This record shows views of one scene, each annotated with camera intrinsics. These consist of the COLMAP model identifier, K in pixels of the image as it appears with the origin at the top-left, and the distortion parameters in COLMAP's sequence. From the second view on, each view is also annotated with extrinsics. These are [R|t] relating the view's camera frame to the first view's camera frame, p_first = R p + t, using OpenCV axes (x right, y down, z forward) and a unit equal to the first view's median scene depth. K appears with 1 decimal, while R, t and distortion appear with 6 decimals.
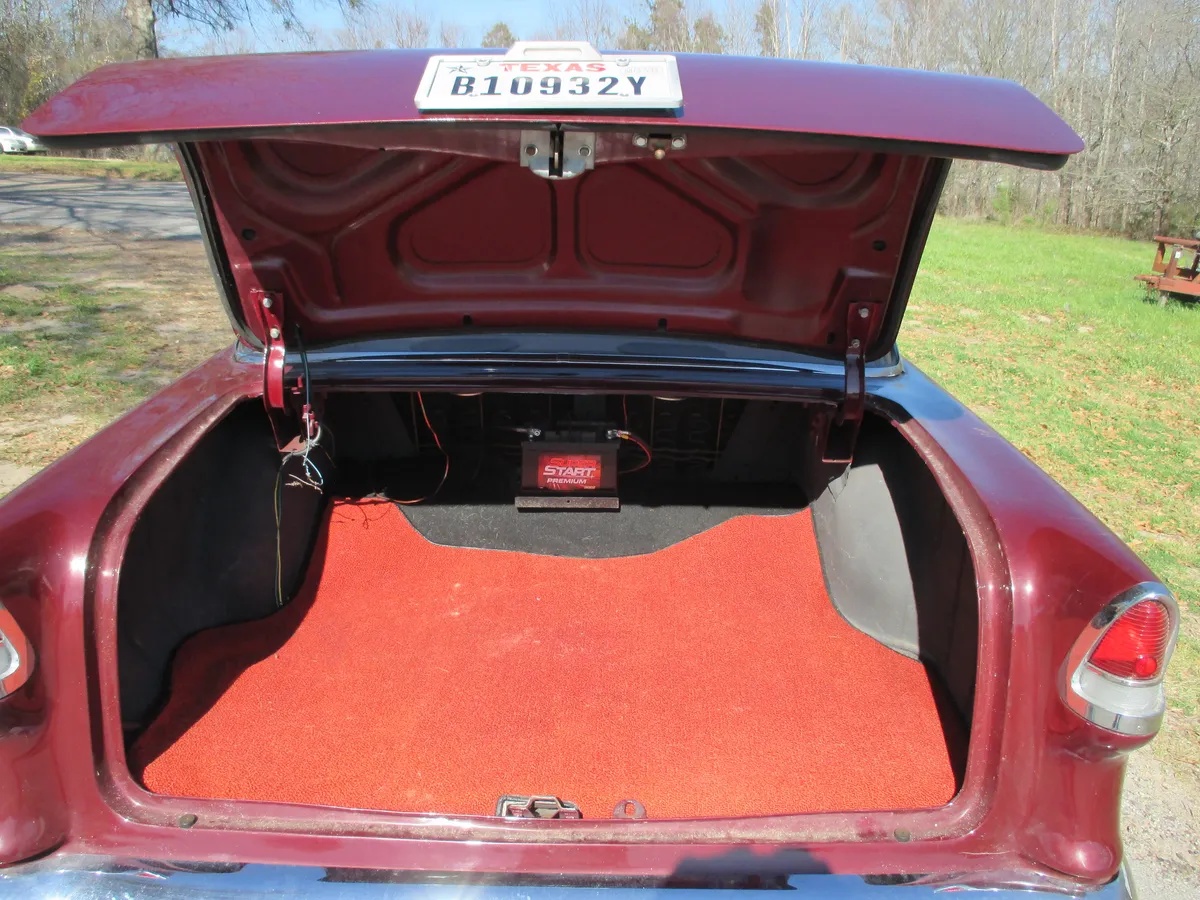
lens RADIAL K [[960.9, 0, 600.0], [0, 960.9, 450.0], [0, 0, 1]] dist [-0.000271, -0.032473]
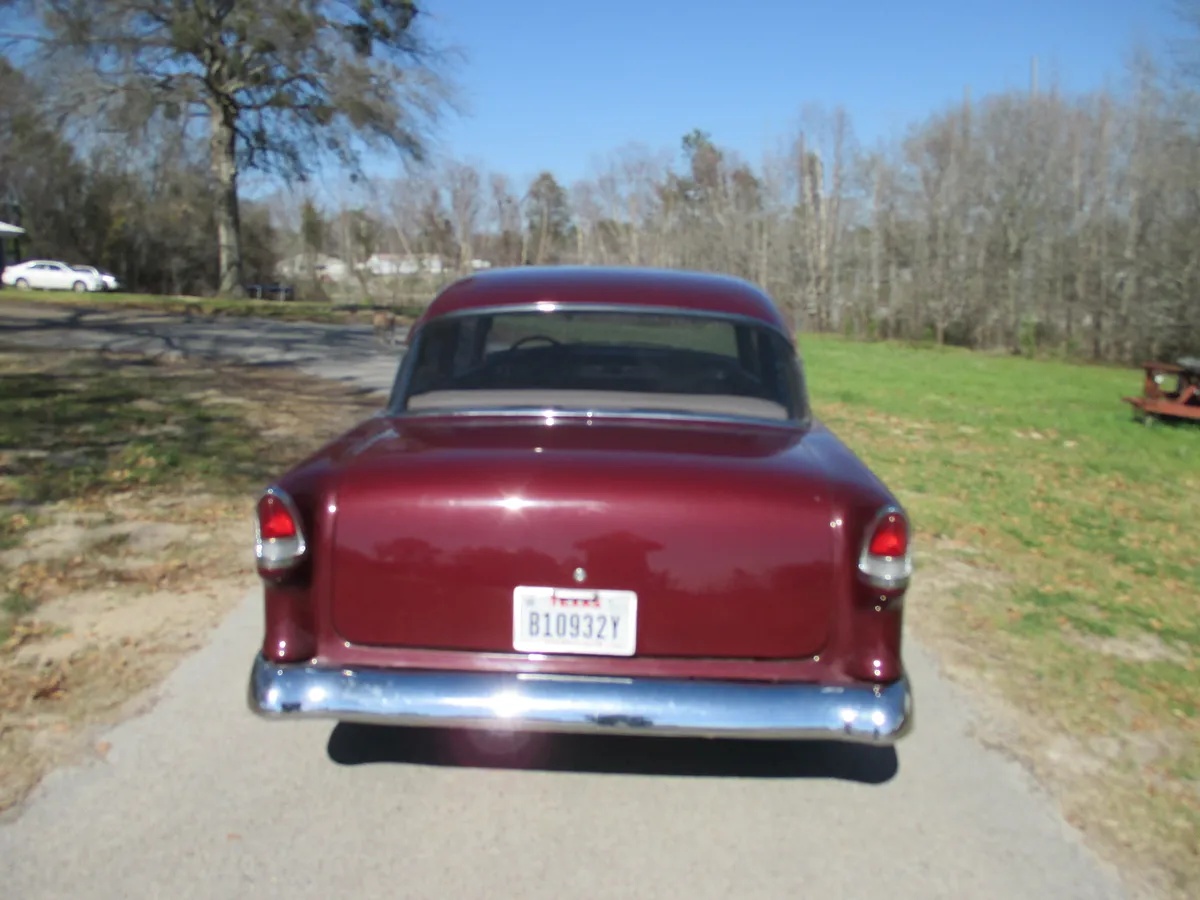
lens RADIAL K [[960.9, 0, 600.0], [0, 960.9, 450.0], [0, 0, 1]] dist [-0.000271, -0.032473]
pose [[0.999101, 0.005220, -0.042059, 0.005579], [-0.010876, 0.990733, -0.135391, 0.027849], [0.040962, 0.135727, 0.989899, -0.090508]]
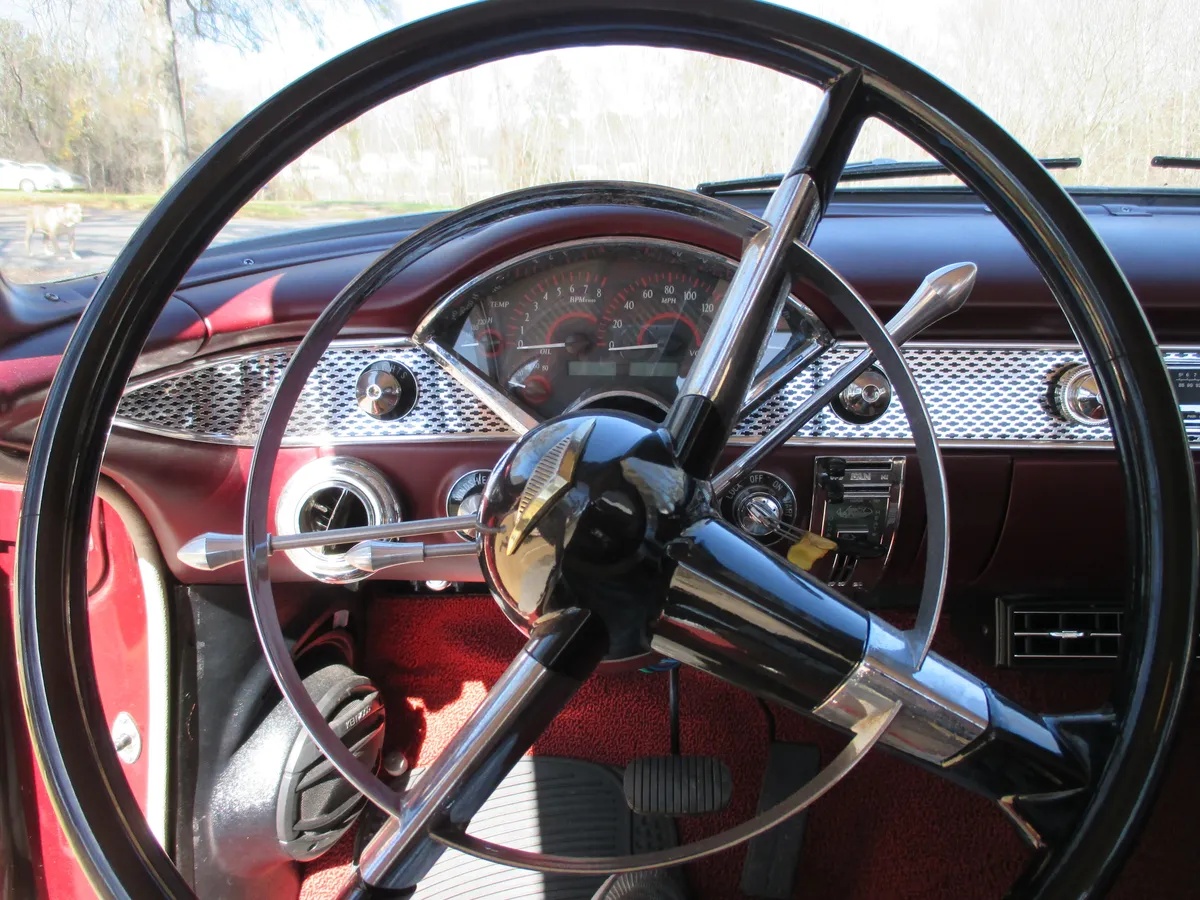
lens RADIAL K [[960.9, 0, 600.0], [0, 960.9, 450.0], [0, 0, 1]] dist [-0.000271, -0.032473]
pose [[0.998768, 0.002338, -0.049577, -0.026018], [-0.004161, 0.999318, -0.036701, -0.059318], [0.049457, 0.036862, 0.998096, 0.279043]]
